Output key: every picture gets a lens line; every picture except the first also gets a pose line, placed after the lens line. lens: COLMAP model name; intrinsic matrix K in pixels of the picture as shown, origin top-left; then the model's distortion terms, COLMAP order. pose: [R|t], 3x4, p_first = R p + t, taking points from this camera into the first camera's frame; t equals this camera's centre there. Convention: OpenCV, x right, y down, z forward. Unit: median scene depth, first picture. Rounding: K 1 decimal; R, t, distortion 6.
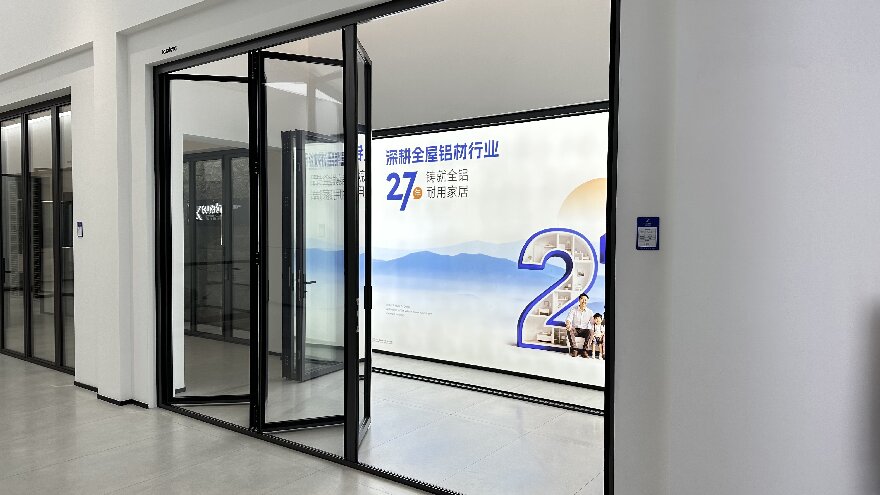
lens RADIAL K [[607.3, 0, 438.7], [0, 607.3, 249.2], [0, 0, 1]] dist [-0.010558, -0.020298]
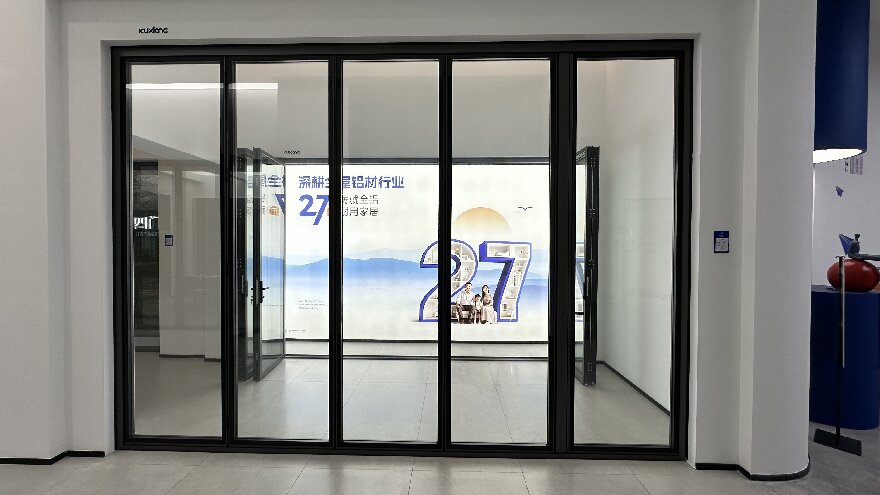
lens RADIAL K [[369.4, 0, 444.6], [0, 369.4, 246.9], [0, 0, 1]] dist [0.005346, 0.001547]
pose [[0.816893, -0.009611, 0.576709, -0.316637], [0.018209, 0.999792, -0.009132, -0.007369], [-0.576501, 0.017961, 0.816899, 0.249914]]
